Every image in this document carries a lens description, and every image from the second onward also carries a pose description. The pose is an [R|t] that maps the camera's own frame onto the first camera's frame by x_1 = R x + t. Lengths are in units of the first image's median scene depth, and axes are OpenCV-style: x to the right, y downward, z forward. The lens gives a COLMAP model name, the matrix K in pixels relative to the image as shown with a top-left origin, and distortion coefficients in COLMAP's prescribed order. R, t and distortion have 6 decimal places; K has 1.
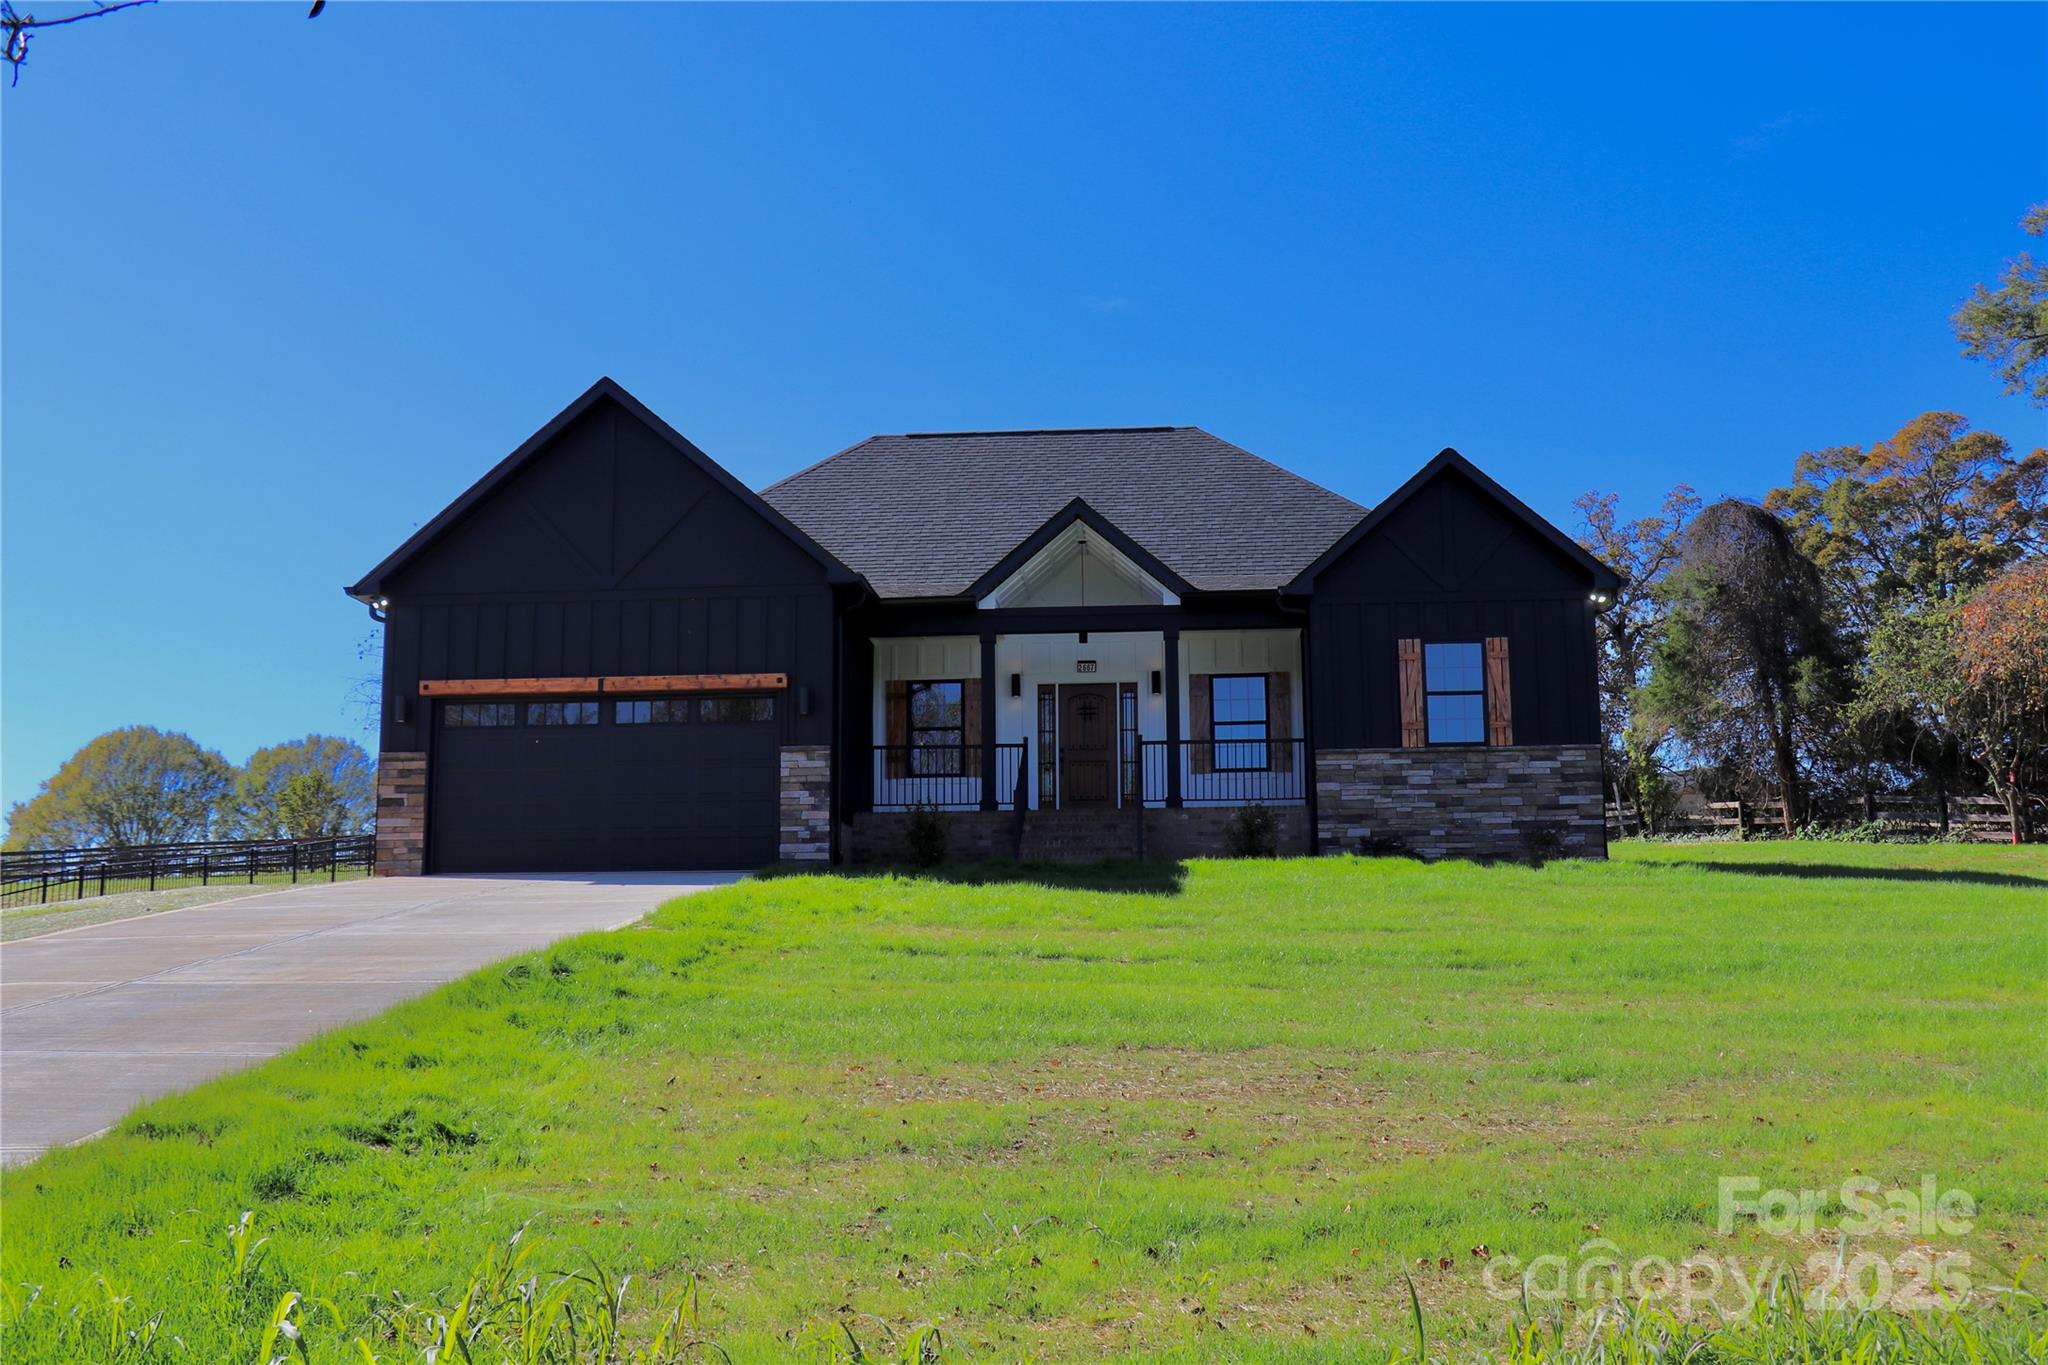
lens RADIAL K [[1984.8, 0, 1024.0], [0, 1984.8, 682.5], [0, 0, 1]] dist [-0.085208, -0.000646]
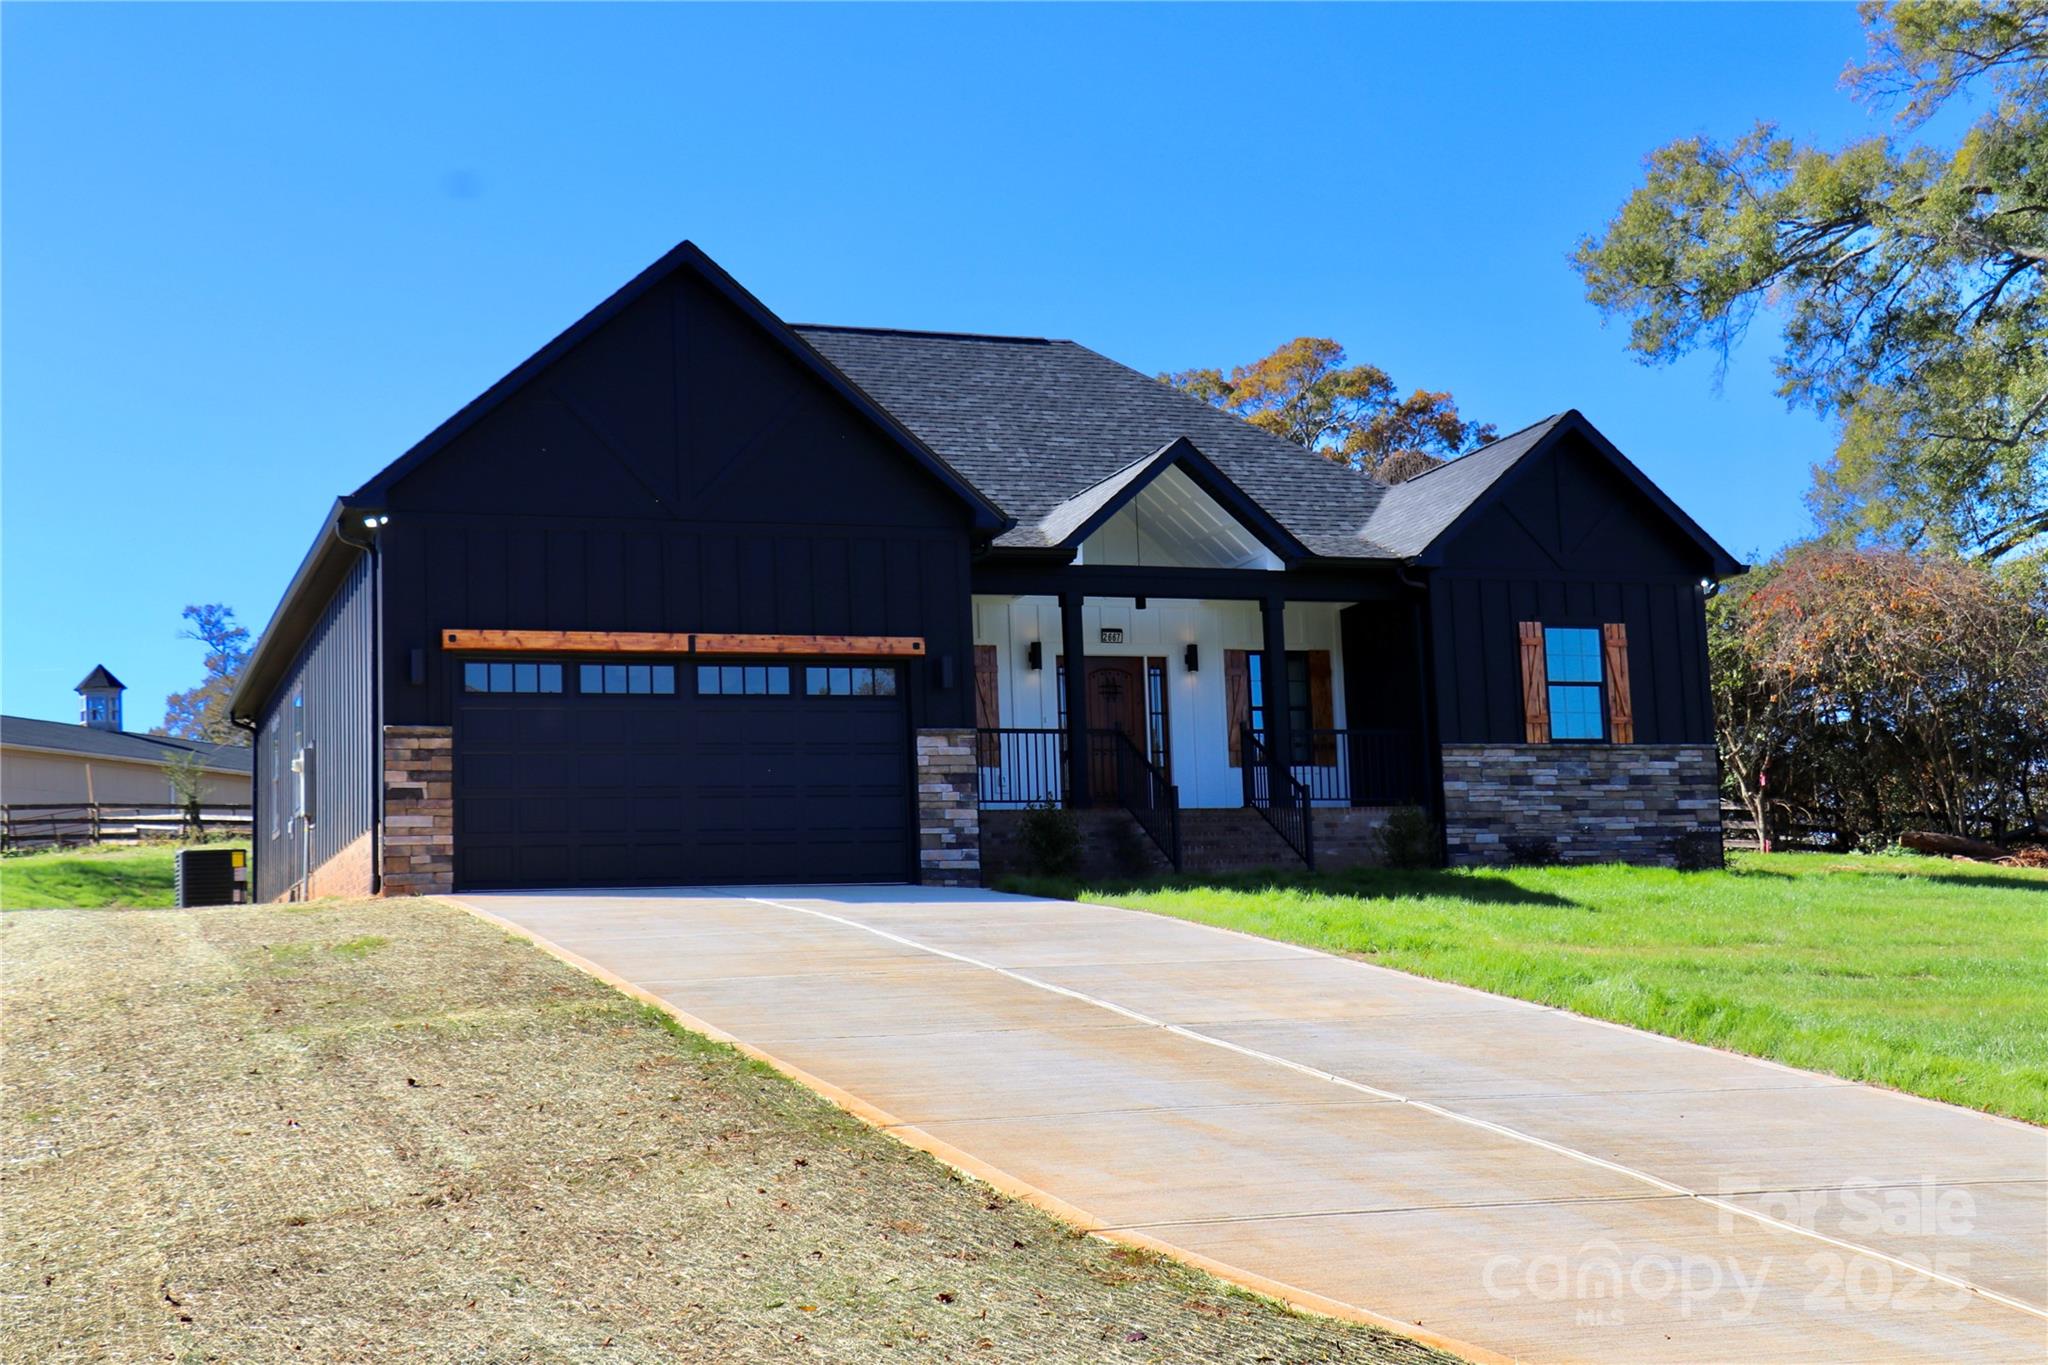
lens RADIAL K [[2635.4, 0, 1025.9], [0, 2635.4, 723.8], [0, 0, 1]] dist [0.005514, 0.367867]
pose [[0.911601, 0.021544, 0.410511, -0.505271], [-0.036648, 0.998909, 0.028960, -0.002115], [-0.409439, -0.041444, 0.911396, 0.009044]]
